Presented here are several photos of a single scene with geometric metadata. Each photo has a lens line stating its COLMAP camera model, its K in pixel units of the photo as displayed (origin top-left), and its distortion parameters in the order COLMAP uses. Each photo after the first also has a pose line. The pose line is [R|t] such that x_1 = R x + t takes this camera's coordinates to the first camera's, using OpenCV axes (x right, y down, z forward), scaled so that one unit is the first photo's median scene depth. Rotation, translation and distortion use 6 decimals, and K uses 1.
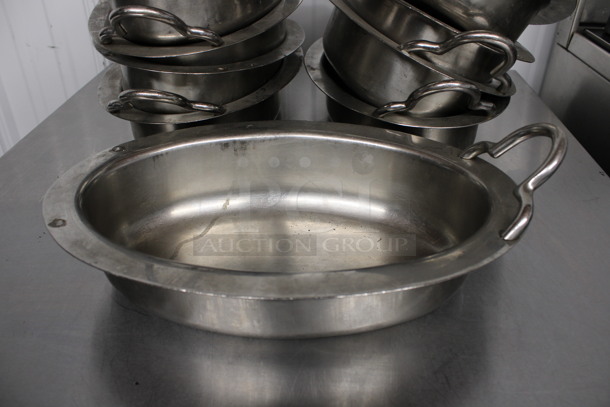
lens RADIAL K [[500.2, 0, 305.0], [0, 500.2, 203.5], [0, 0, 1]] dist [-0.123610, 0.002241]
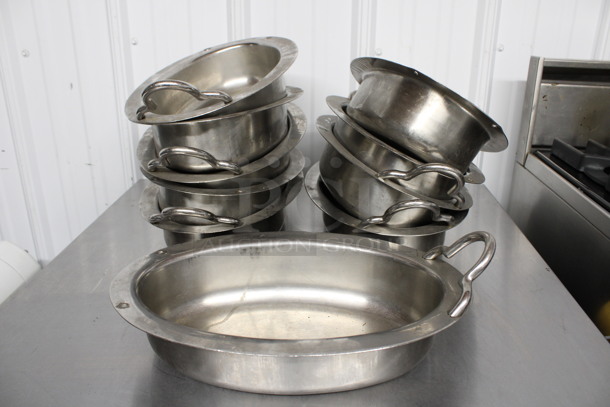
lens RADIAL K [[500.2, 0, 305.0], [0, 500.2, 203.5], [0, 0, 1]] dist [-0.123610, 0.002241]
pose [[0.999996, -0.002619, 0.000896, -0.001675], [0.002749, 0.977257, -0.212041, 0.038258], [-0.000320, 0.212043, 0.977260, -0.287032]]
